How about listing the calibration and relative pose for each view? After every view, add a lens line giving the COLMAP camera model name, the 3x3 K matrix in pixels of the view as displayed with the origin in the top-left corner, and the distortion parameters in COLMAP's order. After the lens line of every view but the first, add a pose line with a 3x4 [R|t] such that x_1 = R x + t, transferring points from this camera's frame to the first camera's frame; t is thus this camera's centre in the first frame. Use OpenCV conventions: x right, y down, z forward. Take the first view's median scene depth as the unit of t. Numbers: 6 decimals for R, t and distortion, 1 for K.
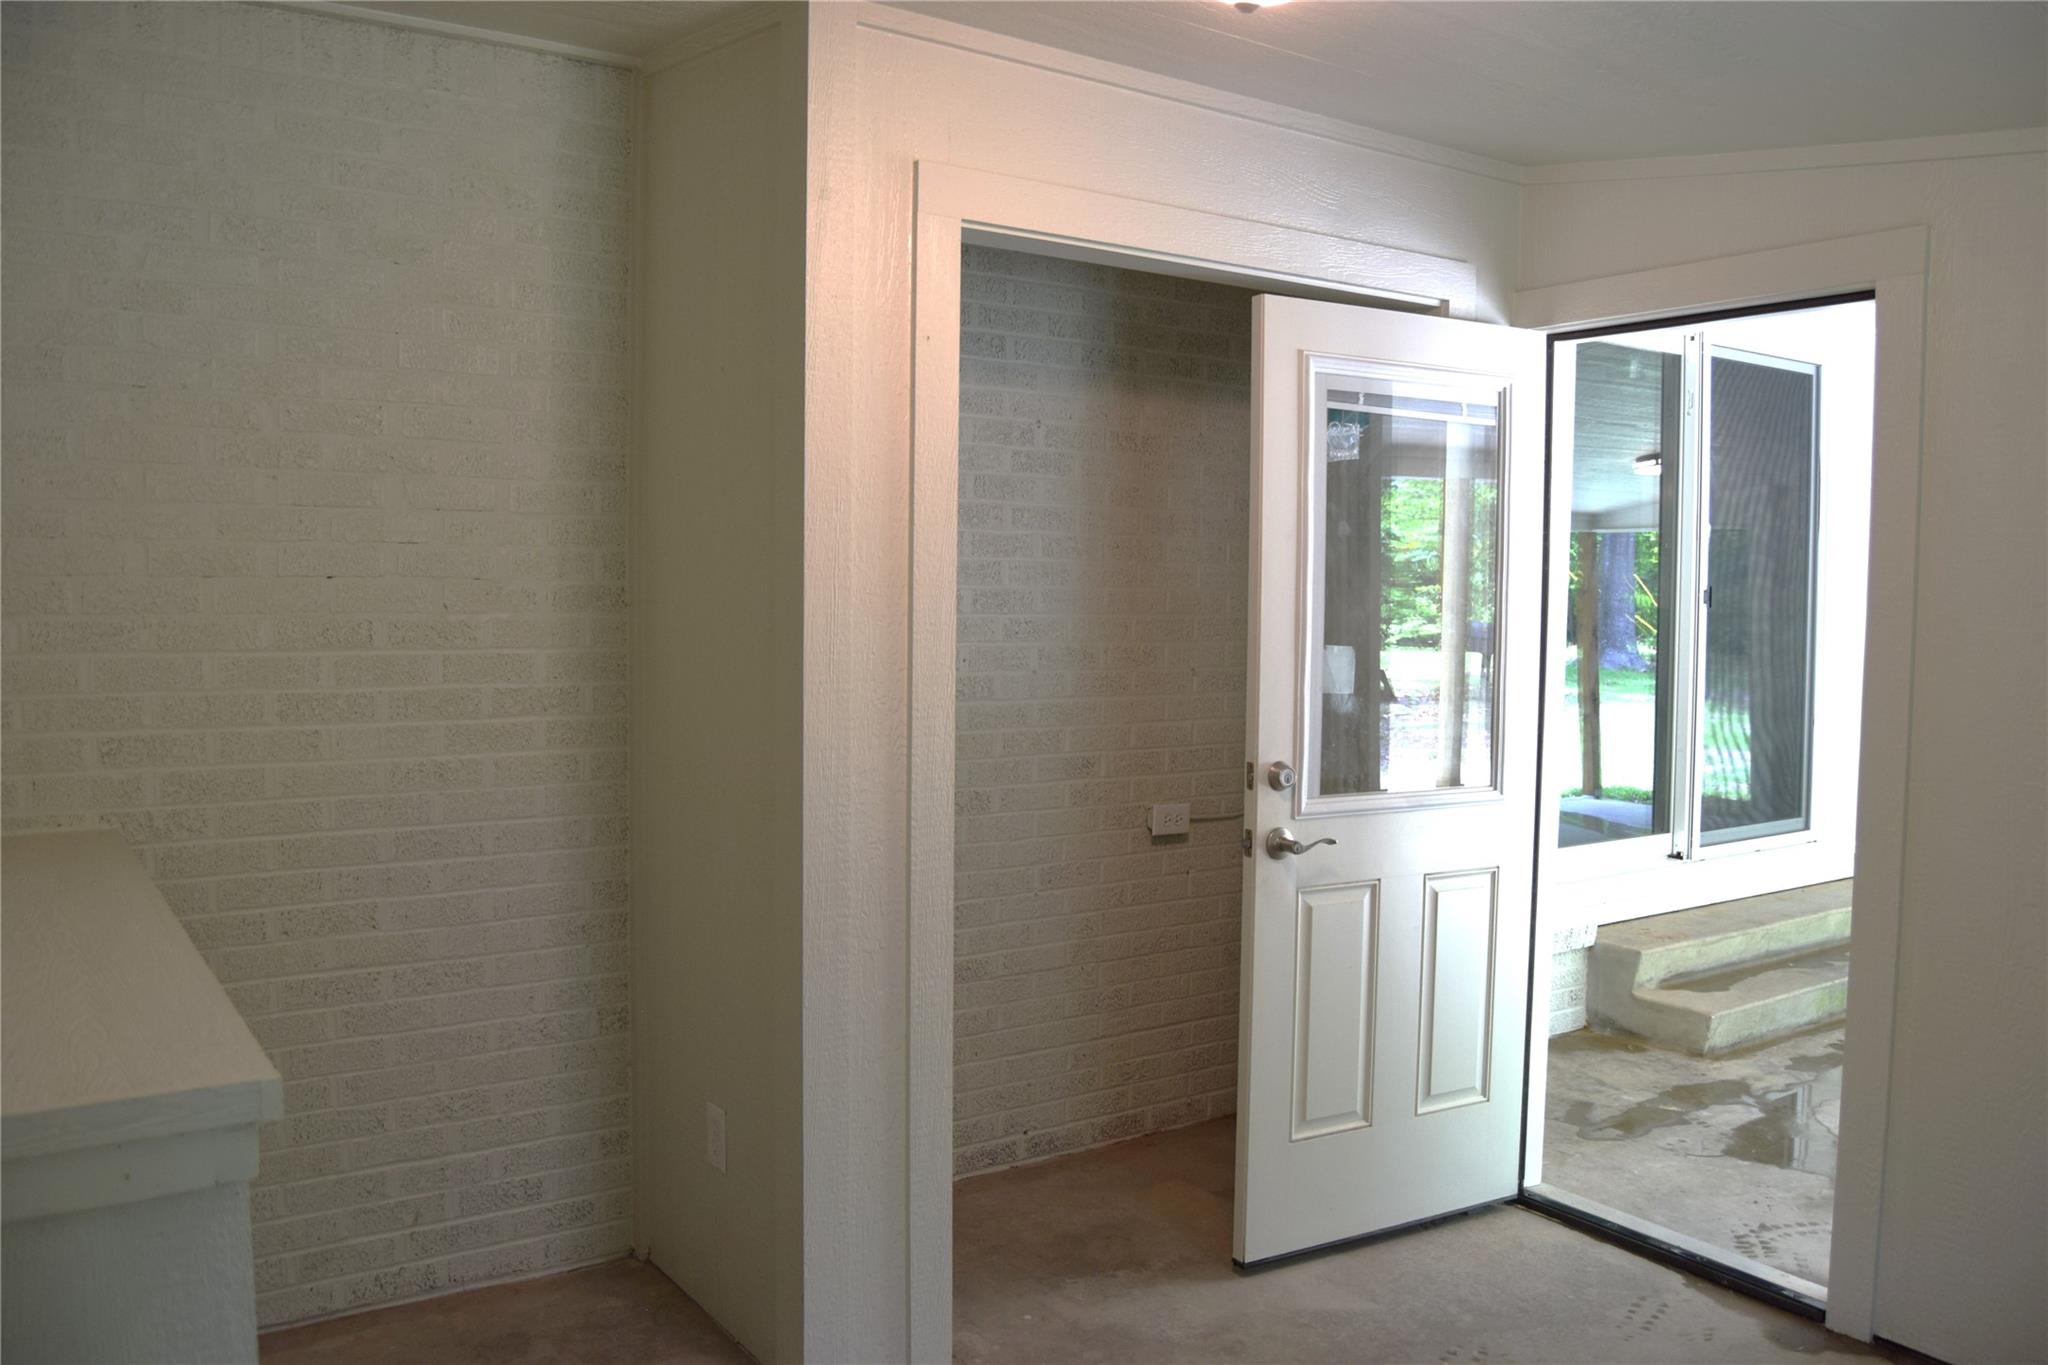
lens RADIAL K [[1611.2, 0, 1024.4], [0, 1611.2, 684.1], [0, 0, 1]] dist [-0.095792, 0.041058]
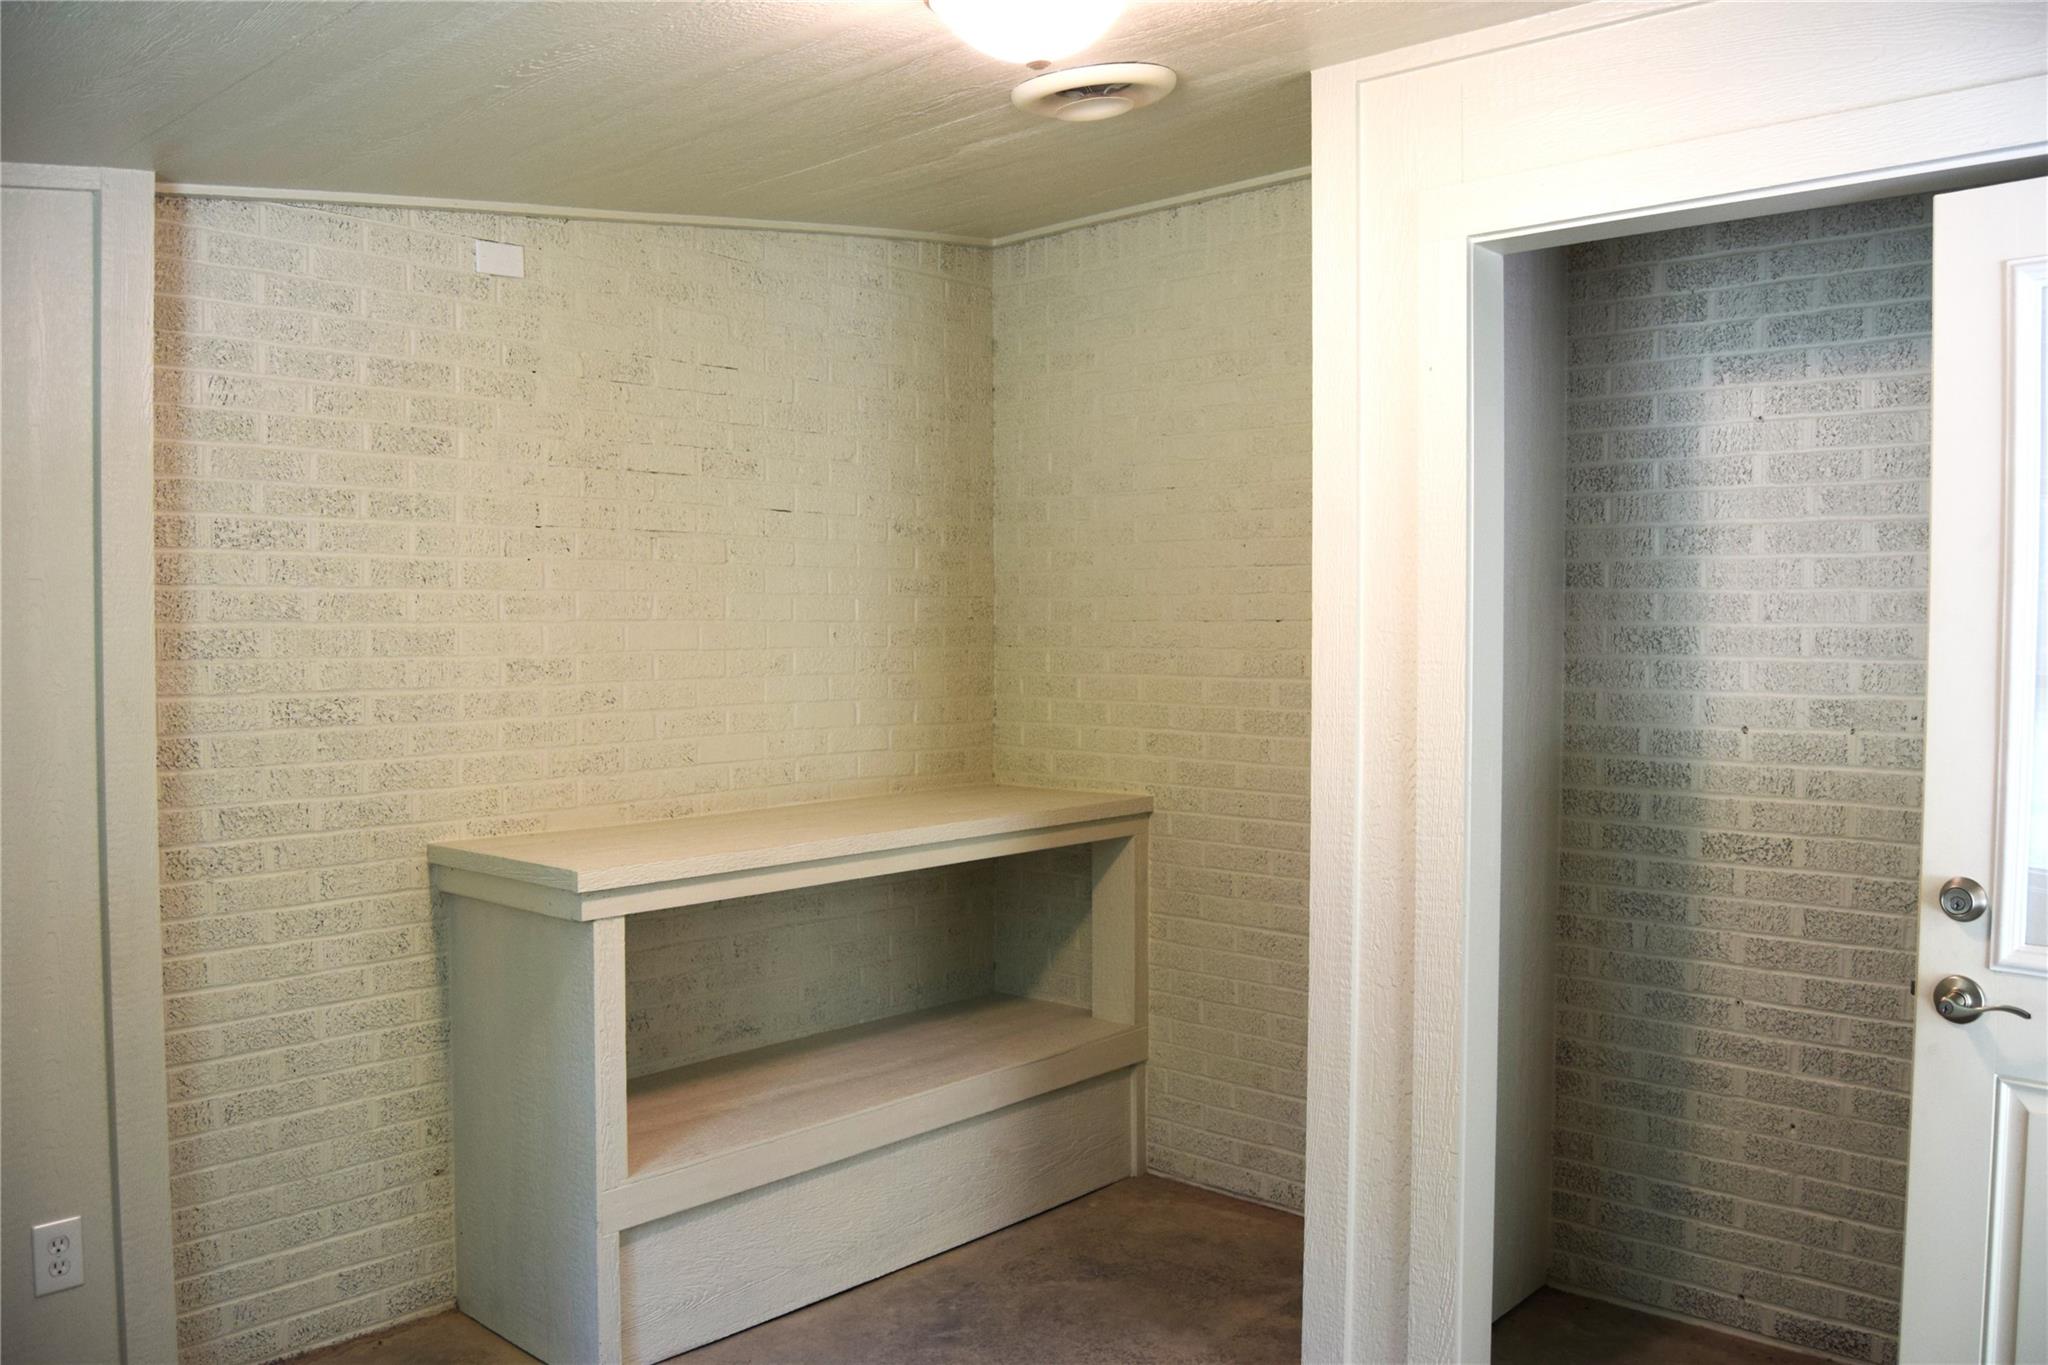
lens RADIAL K [[1611.2, 0, 1024.4], [0, 1611.2, 680.7], [0, 0, 1]] dist [-0.095792, 0.041058]
pose [[0.222227, 0.022116, -0.974744, 0.711120], [-0.055675, 0.998399, 0.009960, -0.018967], [0.973404, 0.052055, 0.223103, 0.468477]]
